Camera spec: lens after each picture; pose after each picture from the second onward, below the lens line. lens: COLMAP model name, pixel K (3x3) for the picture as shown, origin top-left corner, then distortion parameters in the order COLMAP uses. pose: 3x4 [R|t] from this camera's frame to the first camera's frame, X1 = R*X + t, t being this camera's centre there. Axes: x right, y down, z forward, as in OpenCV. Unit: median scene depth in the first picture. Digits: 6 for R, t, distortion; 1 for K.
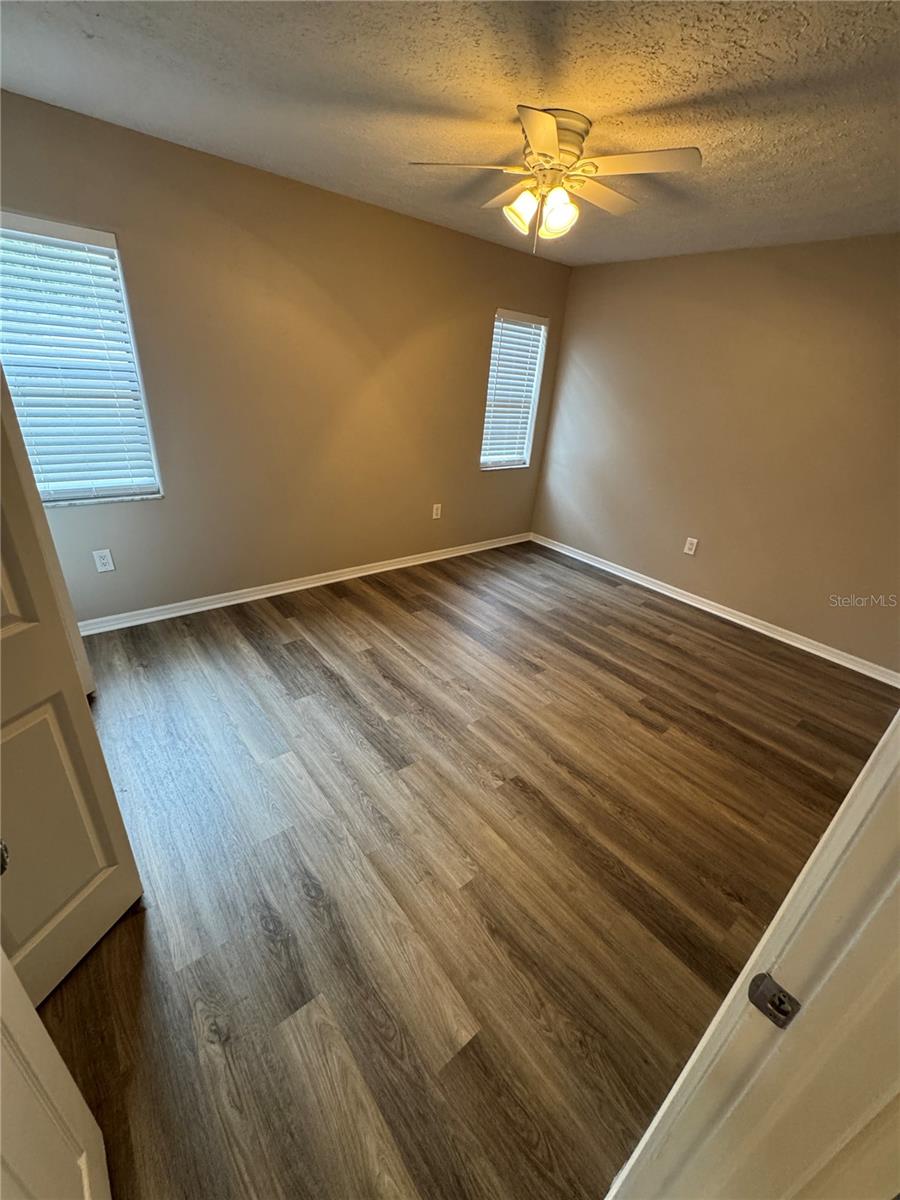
lens RADIAL K [[483.0, 0, 452.8], [0, 483.0, 601.5], [0, 0, 1]] dist [-0.007563, 0.001333]
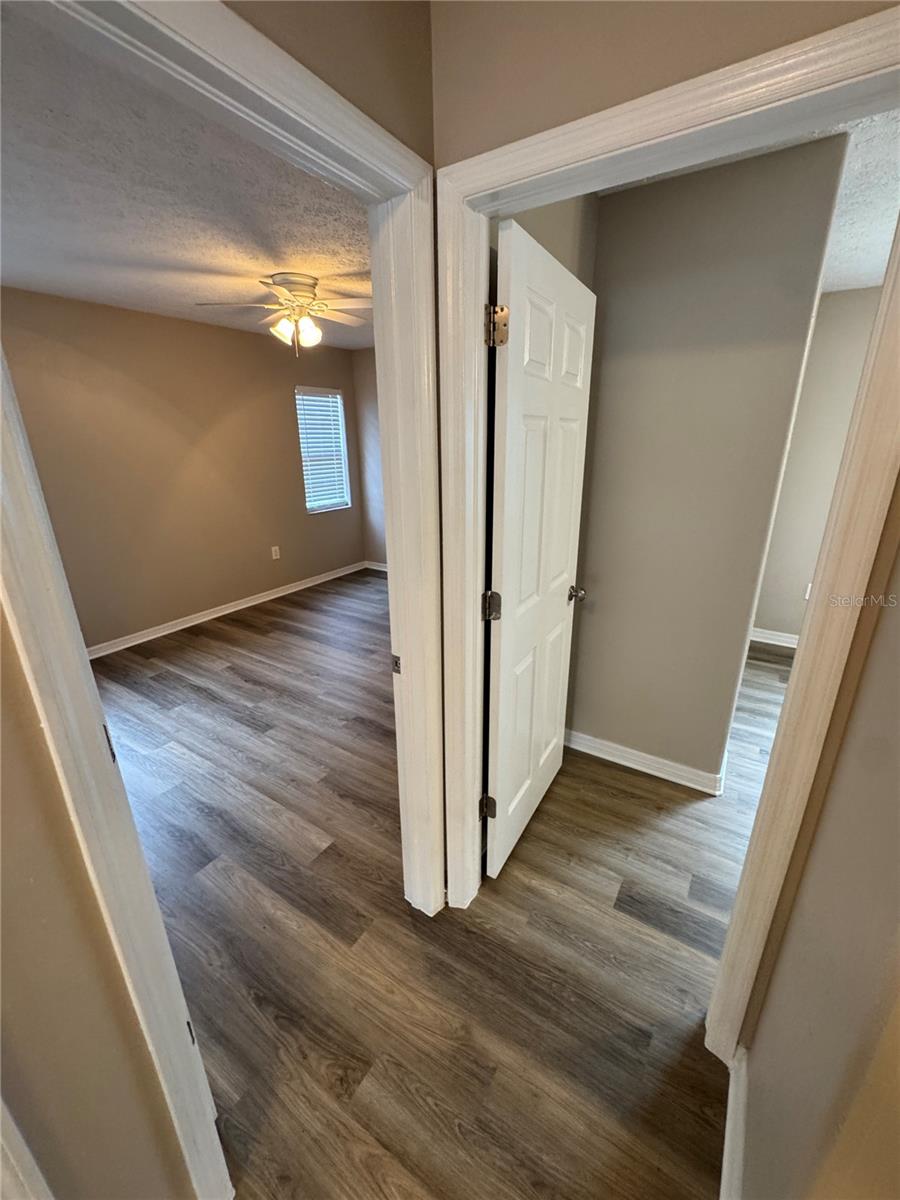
lens RADIAL K [[483.0, 0, 453.8], [0, 483.0, 601.1], [0, 0, 1]] dist [-0.007563, 0.001333]
pose [[0.947352, -0.181715, 0.263636, 0.077071], [0.207186, 0.975647, -0.072024, 0.167756], [-0.244127, 0.122853, 0.961930, -0.352074]]
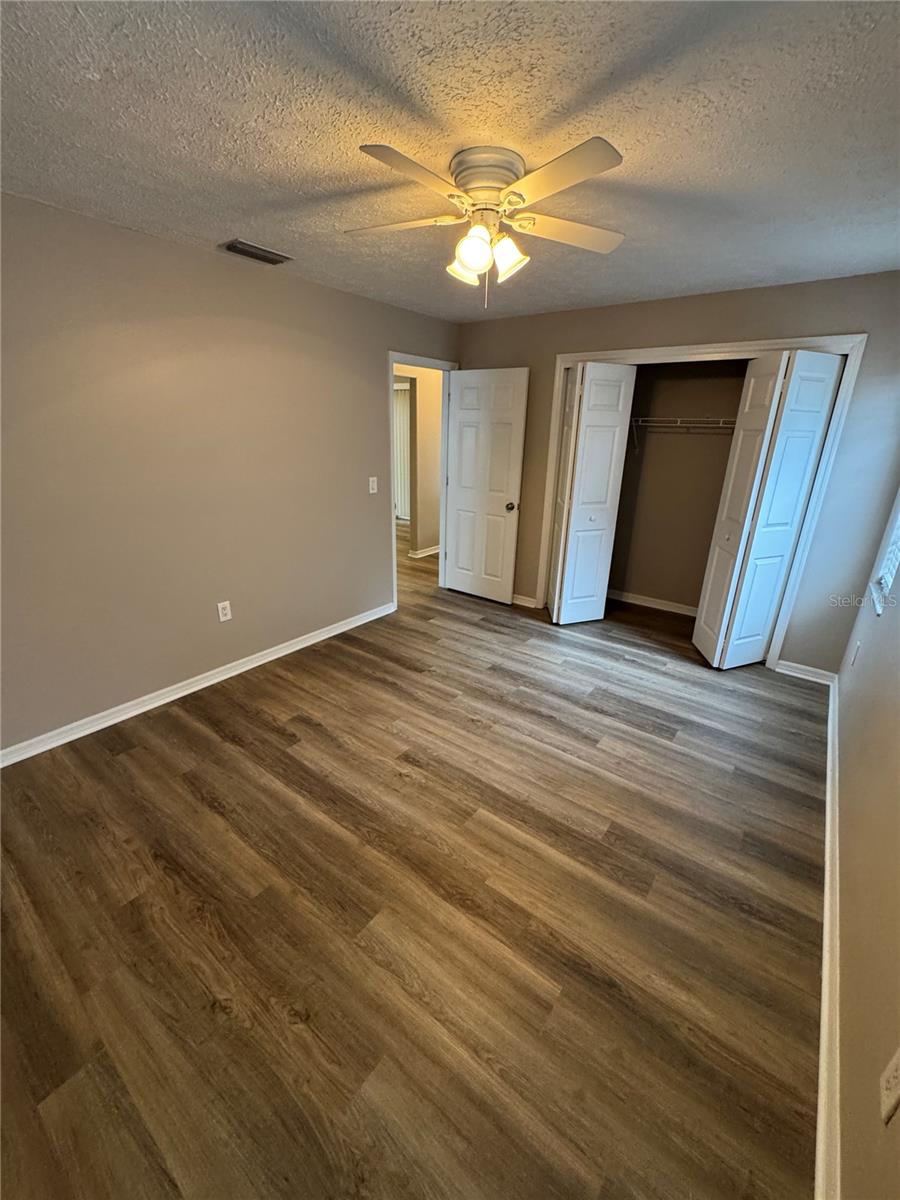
lens RADIAL K [[483.0, 0, 449.9], [0, 483.0, 599.2], [0, 0, 1]] dist [-0.007563, 0.001333]
pose [[-0.969225, -0.020059, -0.245360, 0.364145], [-0.187048, 0.707992, 0.681000, -0.752716], [0.160053, 0.705936, -0.689955, 1.623303]]
